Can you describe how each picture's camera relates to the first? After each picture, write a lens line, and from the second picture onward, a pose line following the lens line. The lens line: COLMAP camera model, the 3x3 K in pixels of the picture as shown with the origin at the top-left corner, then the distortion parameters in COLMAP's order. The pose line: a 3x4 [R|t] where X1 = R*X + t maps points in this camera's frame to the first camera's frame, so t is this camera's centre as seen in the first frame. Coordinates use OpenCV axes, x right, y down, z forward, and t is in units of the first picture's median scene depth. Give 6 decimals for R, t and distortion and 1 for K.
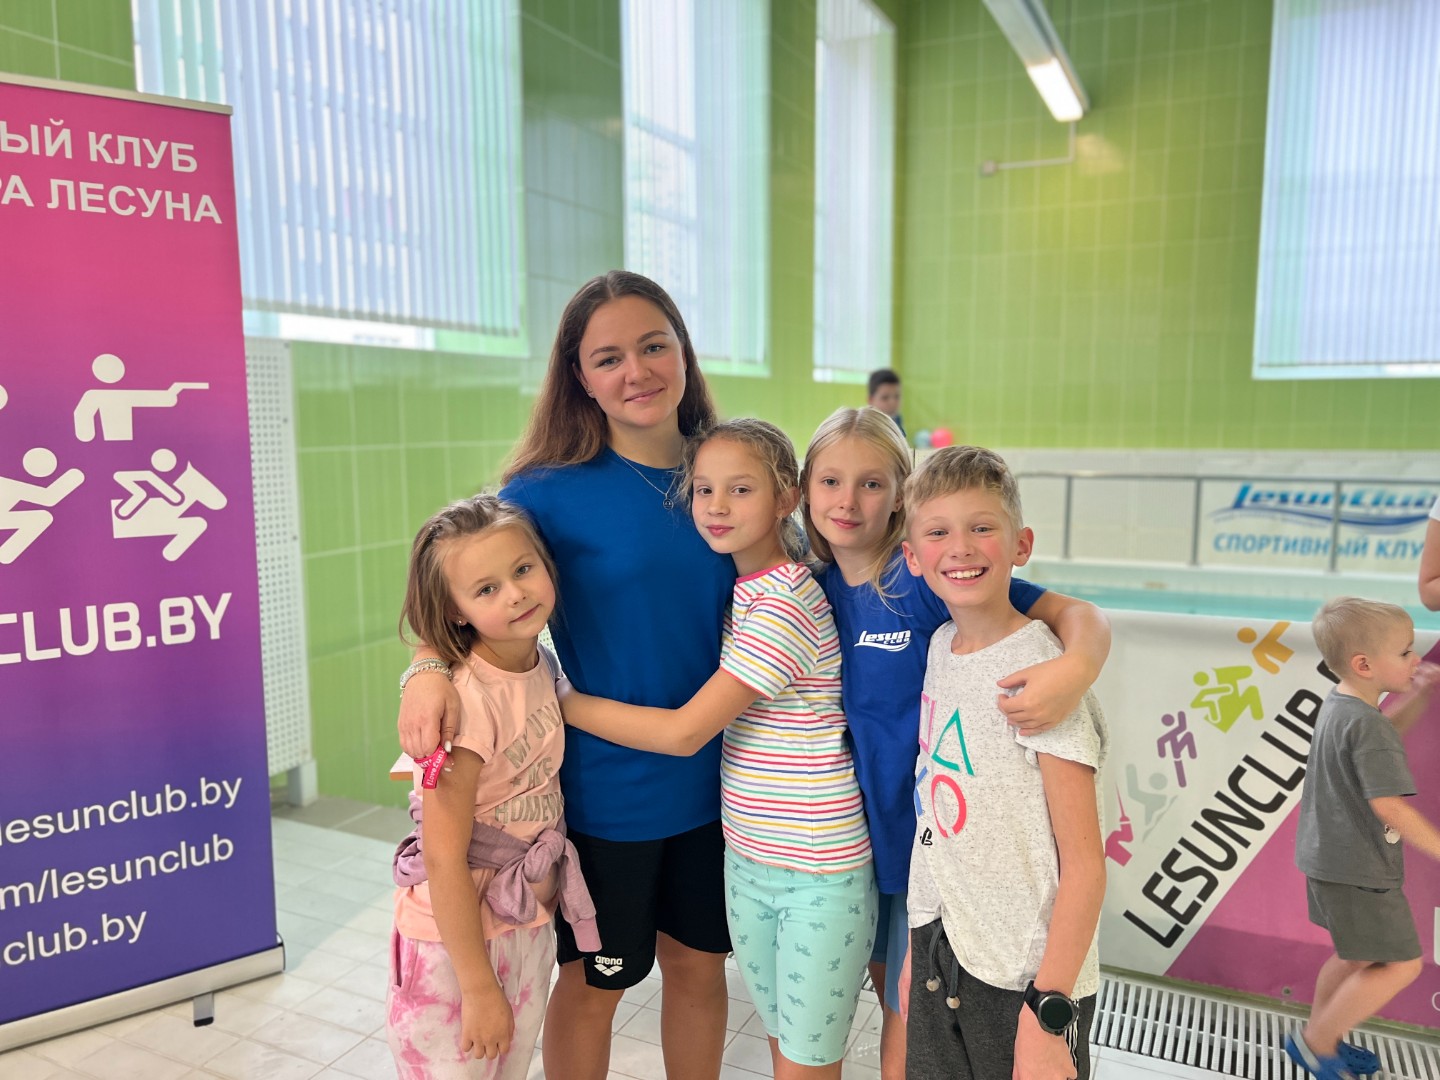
lens RADIAL K [[1080.7, 0, 755.1], [0, 1080.7, 556.9], [0, 0, 1]] dist [0.028878, -0.037975]
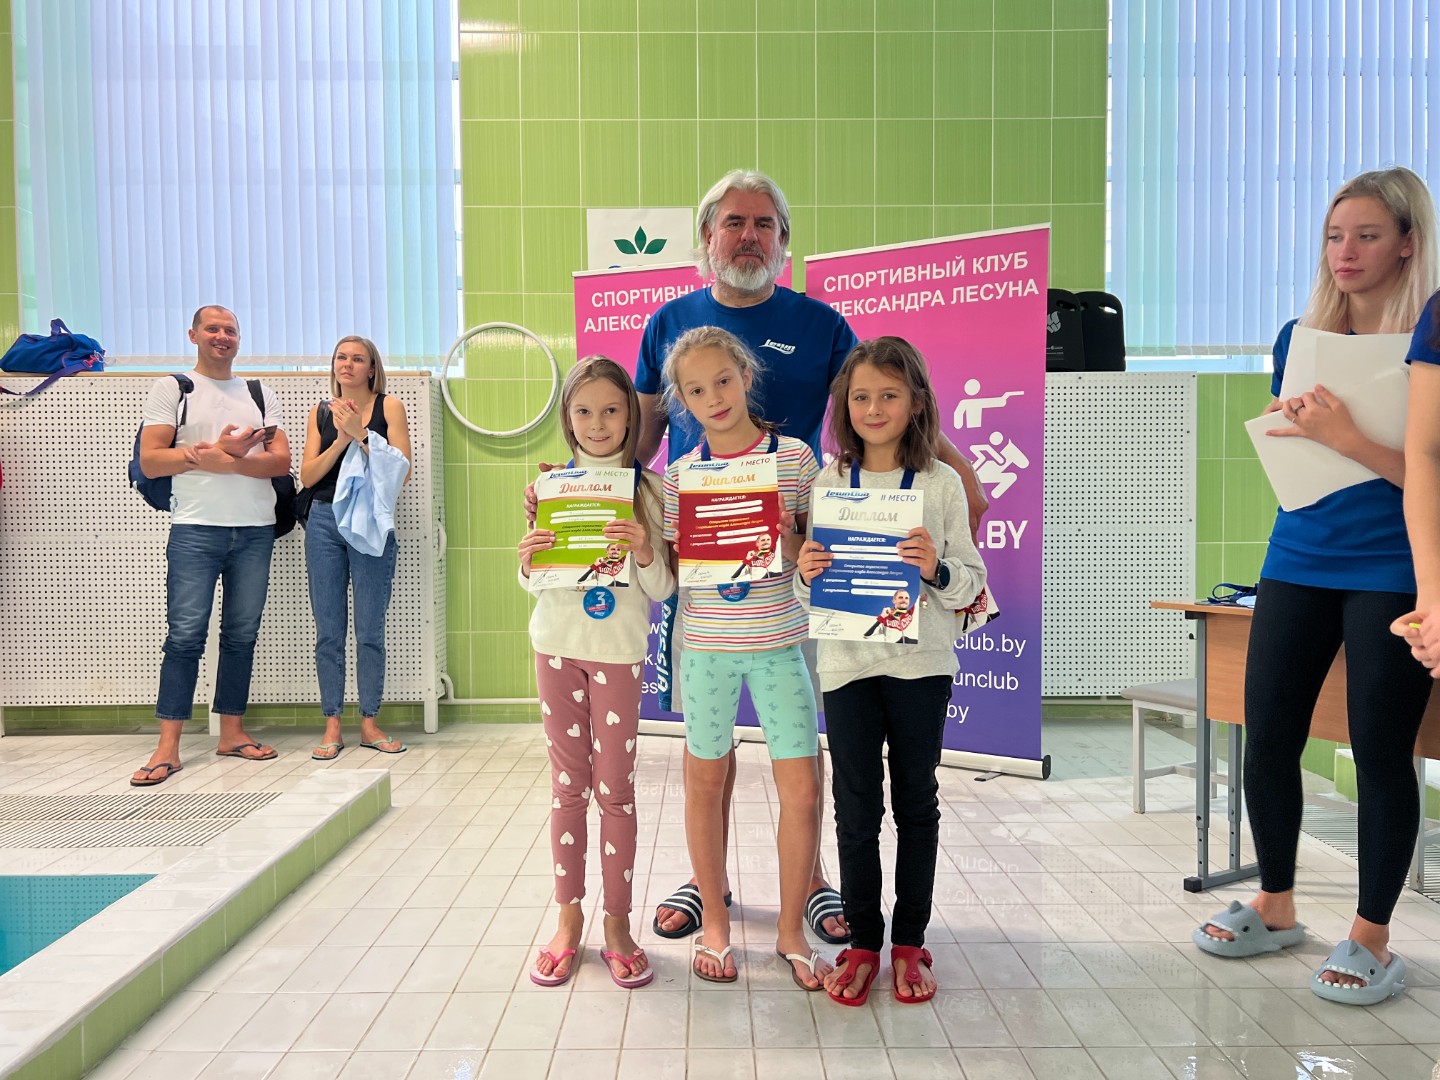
lens RADIAL K [[1080.7, 0, 719.8], [0, 1080.7, 550.0], [0, 0, 1]] dist [0.028878, -0.037975]
pose [[0.411357, 0.024267, -0.911151, 0.832924], [-0.112249, 0.993385, -0.024220, 0.175038], [0.904536, 0.112239, 0.411360, -0.069129]]
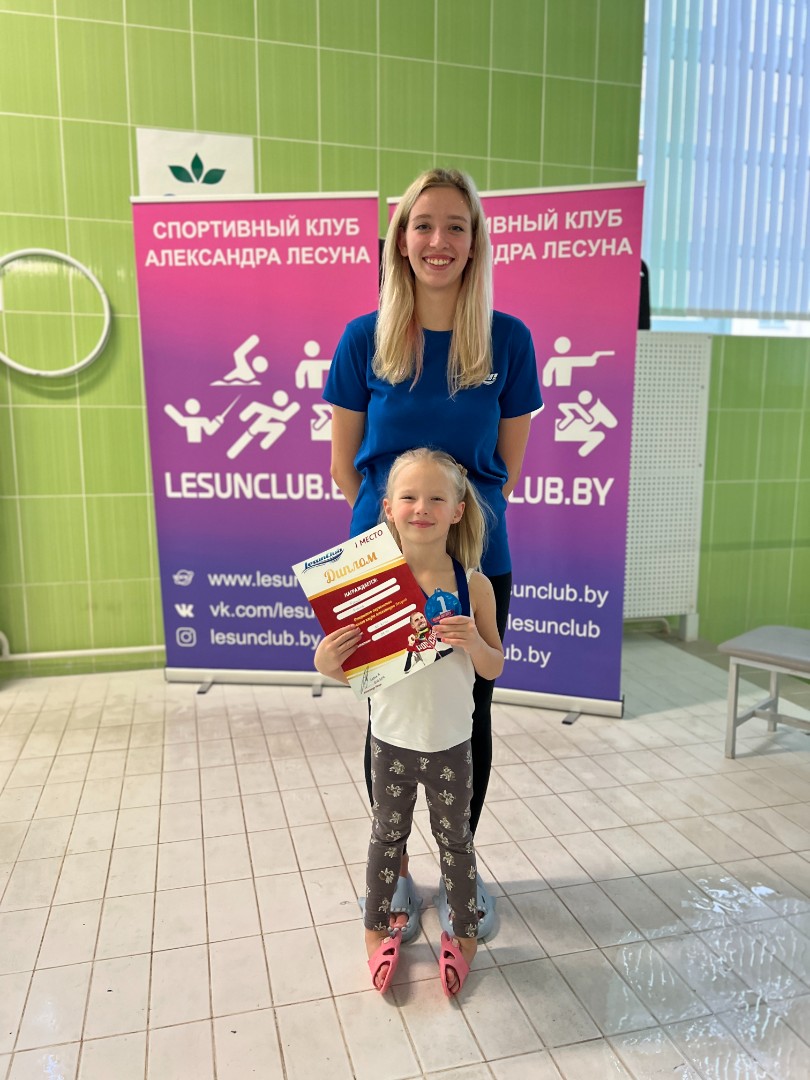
lens RADIAL K [[810.6, 0, 401.1], [0, 810.6, 543.4], [0, 0, 1]] dist [0.028878, -0.037975]
pose [[0.629566, 0.118028, -0.767930, 0.300601], [-0.103724, 0.992314, 0.067479, 0.086613], [0.769993, 0.037170, 0.636969, -0.048654]]
